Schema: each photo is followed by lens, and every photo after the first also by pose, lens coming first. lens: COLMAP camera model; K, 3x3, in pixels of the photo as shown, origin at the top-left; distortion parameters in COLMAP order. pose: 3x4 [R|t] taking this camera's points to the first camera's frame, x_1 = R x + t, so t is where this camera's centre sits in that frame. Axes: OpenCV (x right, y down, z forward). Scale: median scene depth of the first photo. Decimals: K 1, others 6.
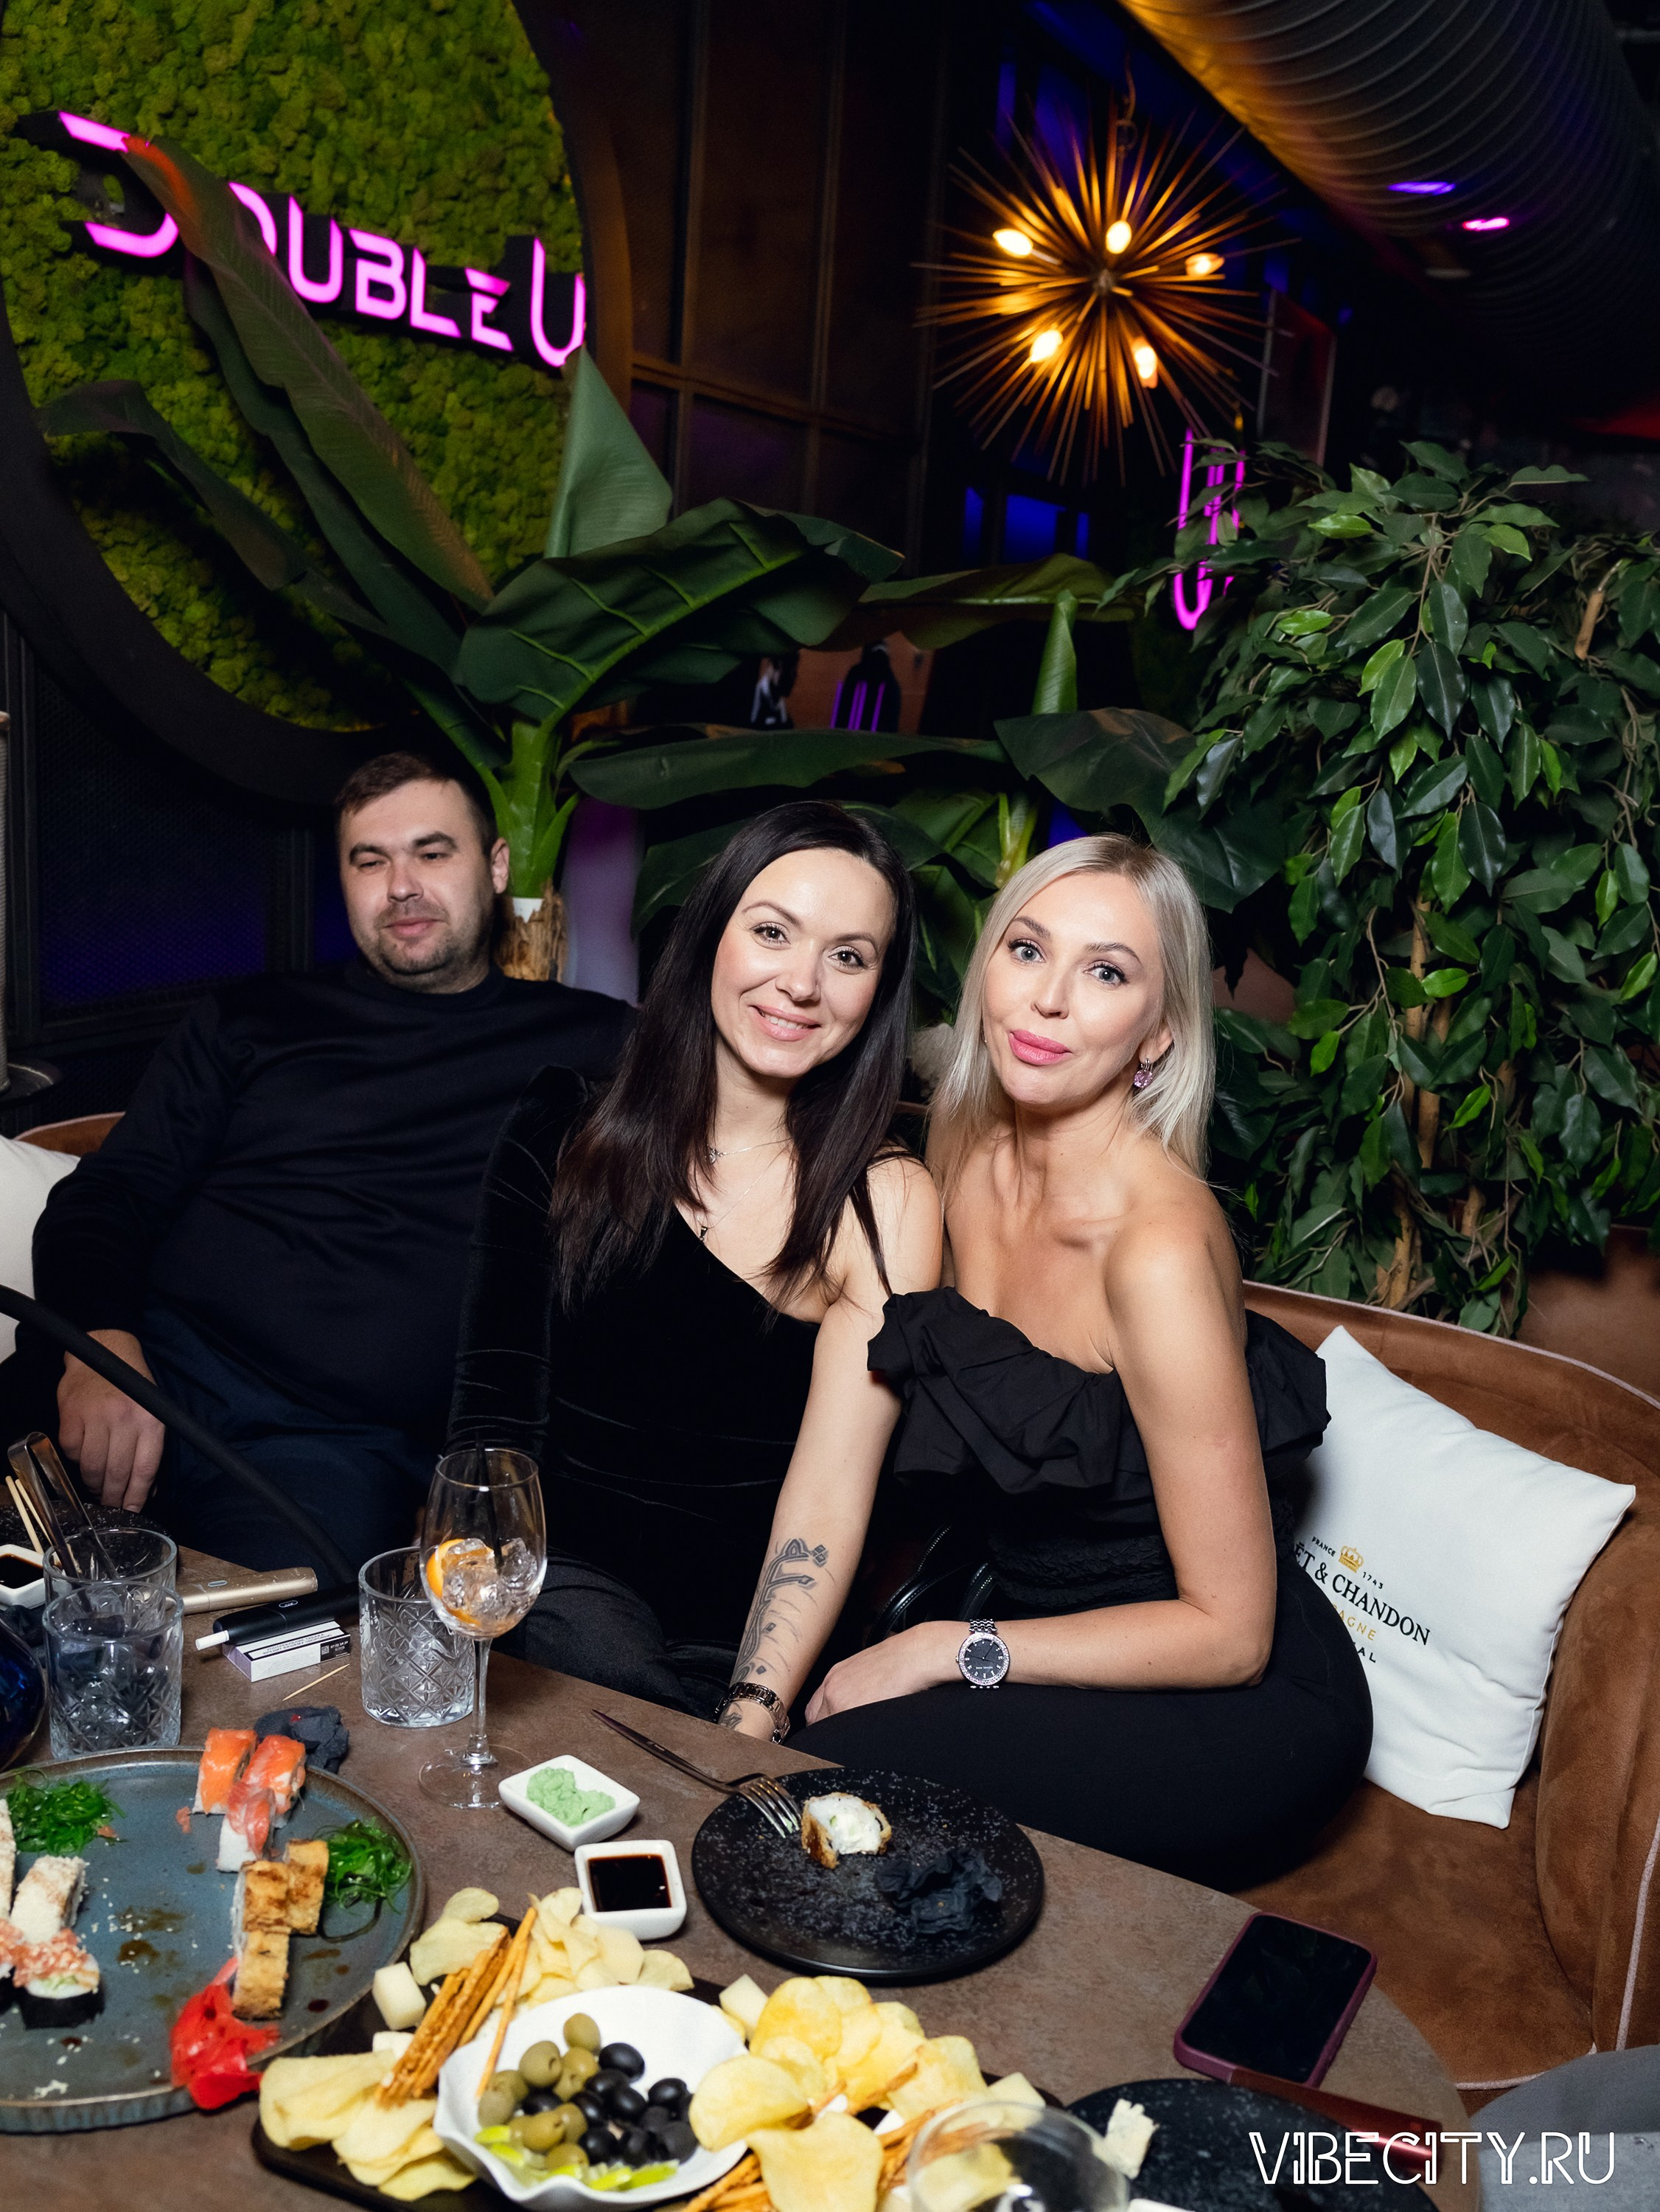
lens RADIAL K [[2091.1, 0, 832.6], [0, 2091.1, 1114.2], [0, 0, 1]] dist [-0.033044, 0.000000]
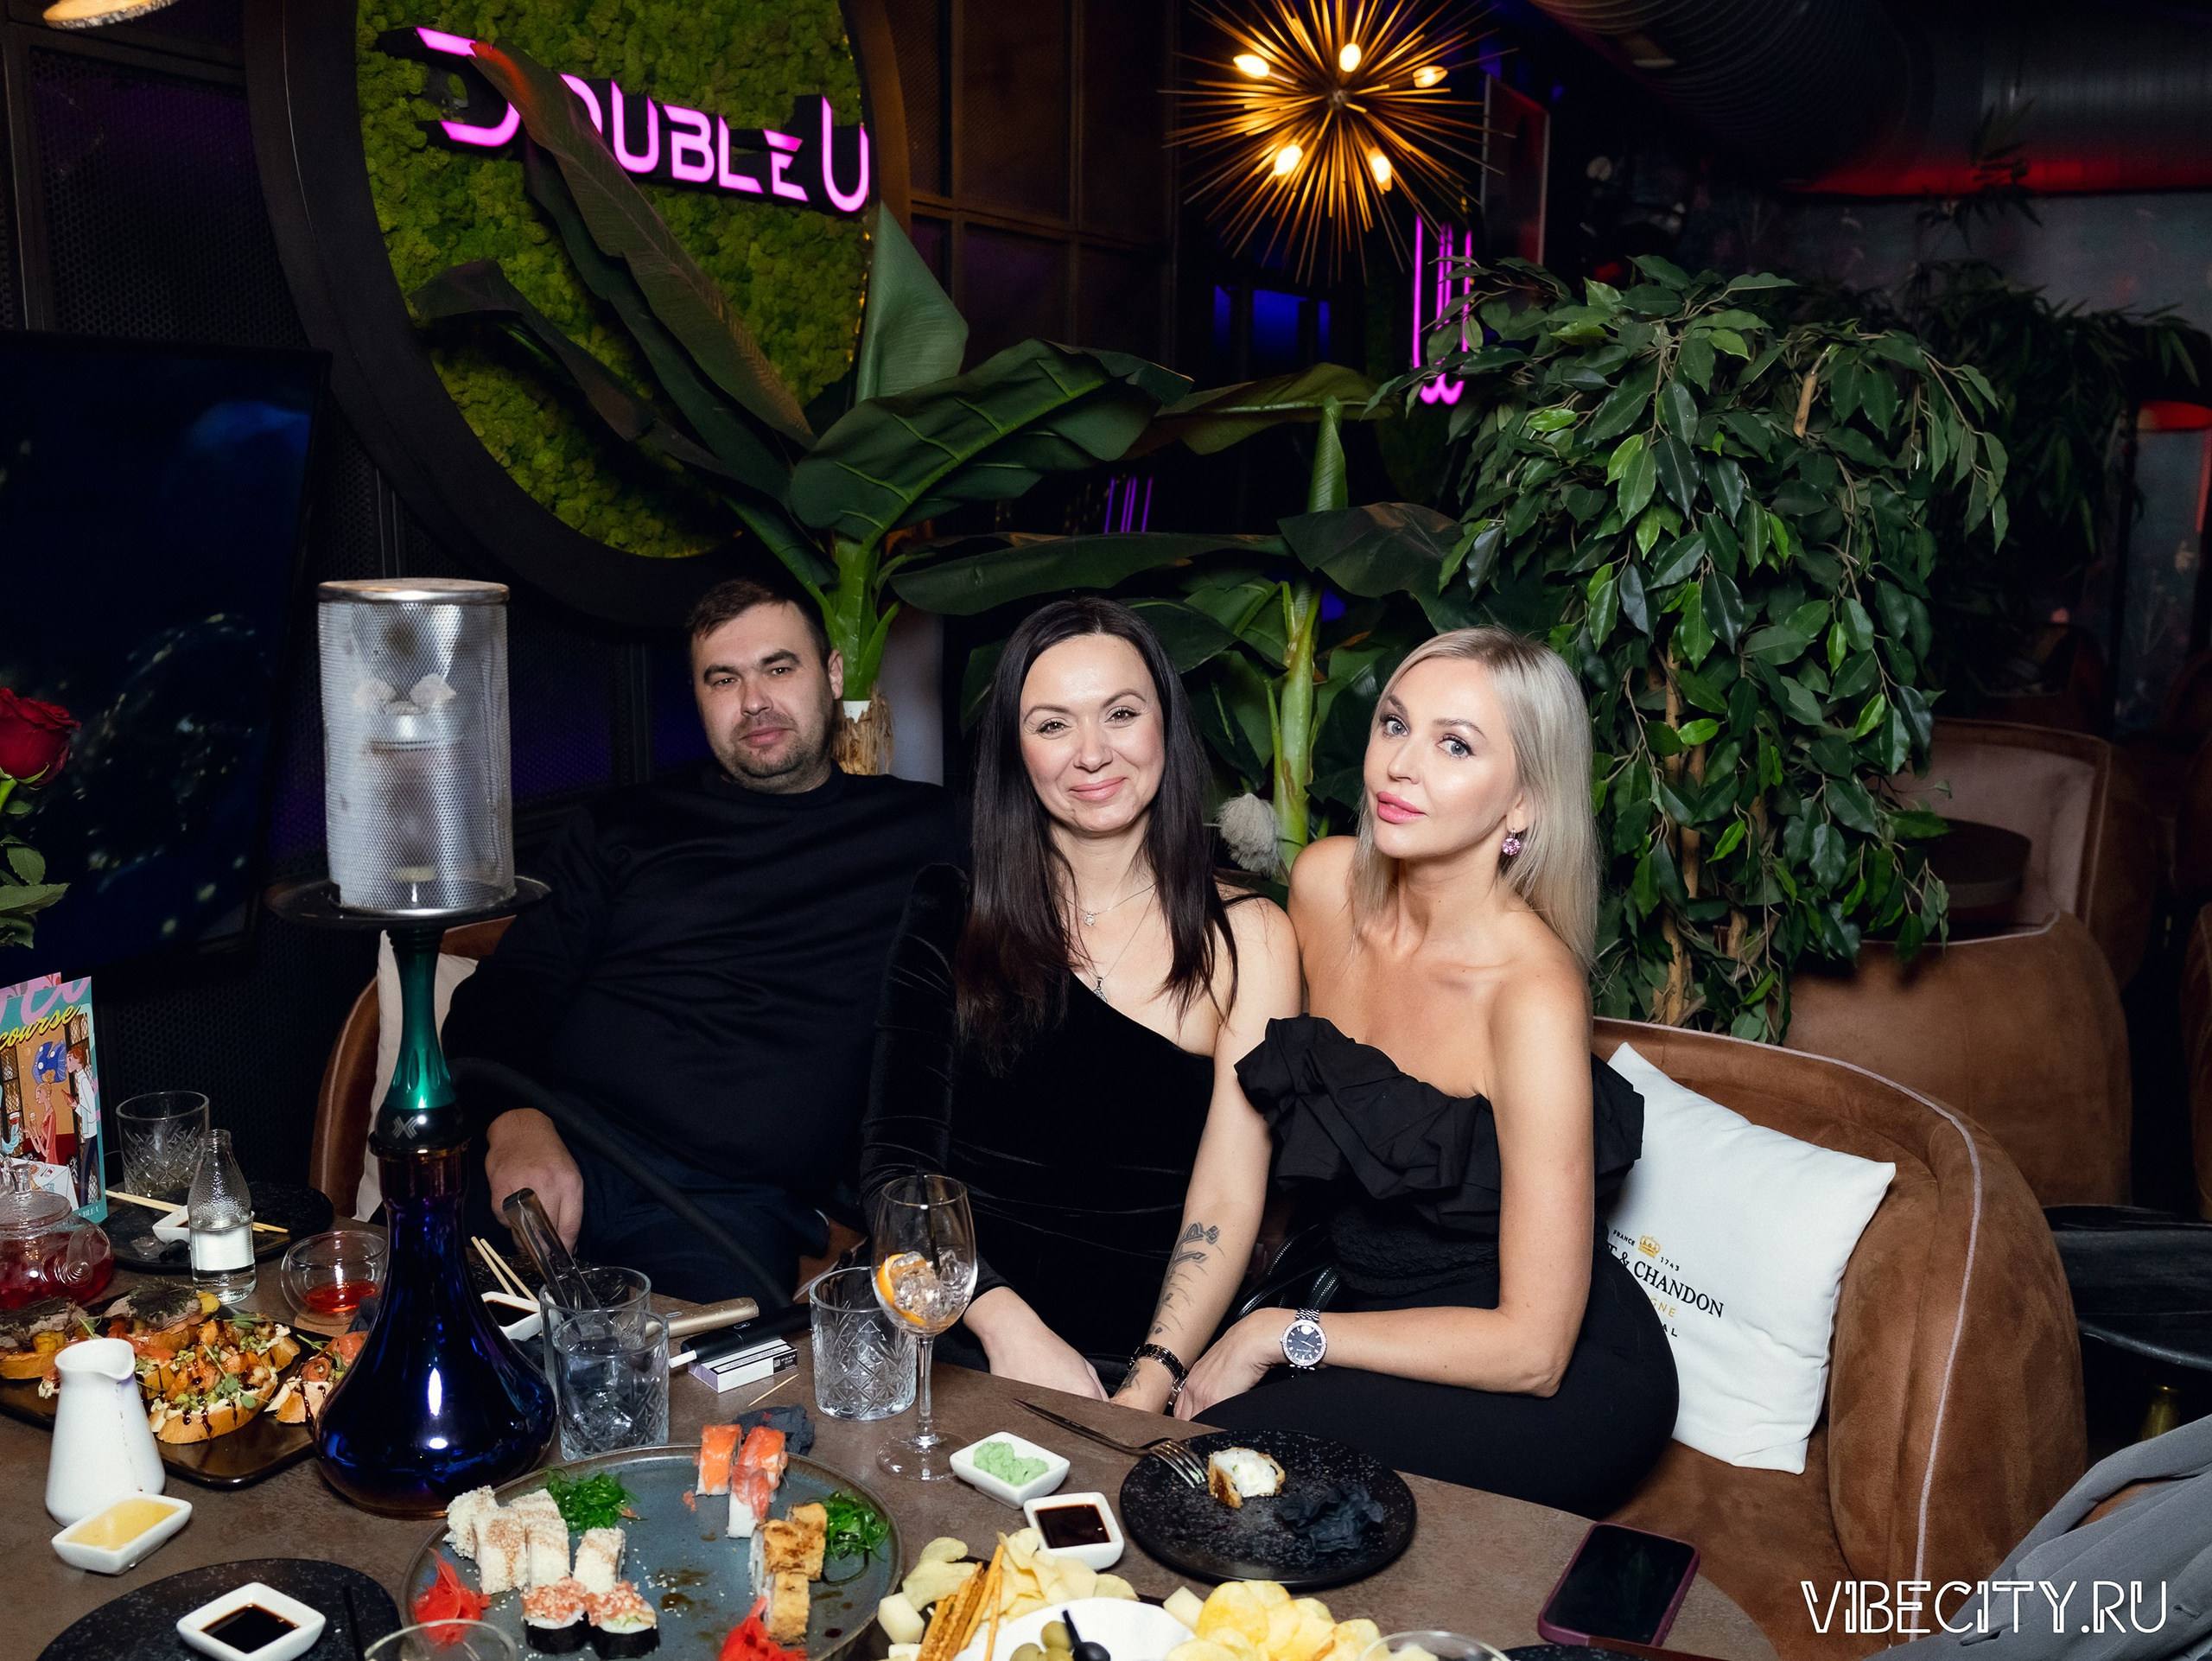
lens RADIAL K [[2091.5, 0, 1100.8], [0, 2091.5, 822.6], [0, 0, 1]] dist [-0.033044, 0.000000]
pose [[0.998304, -0.057854, 0.006550, -0.036947], [0.058031, 0.997828, -0.031186, 0.002189], [-0.004731, 0.031513, 0.999492, -0.117495]]
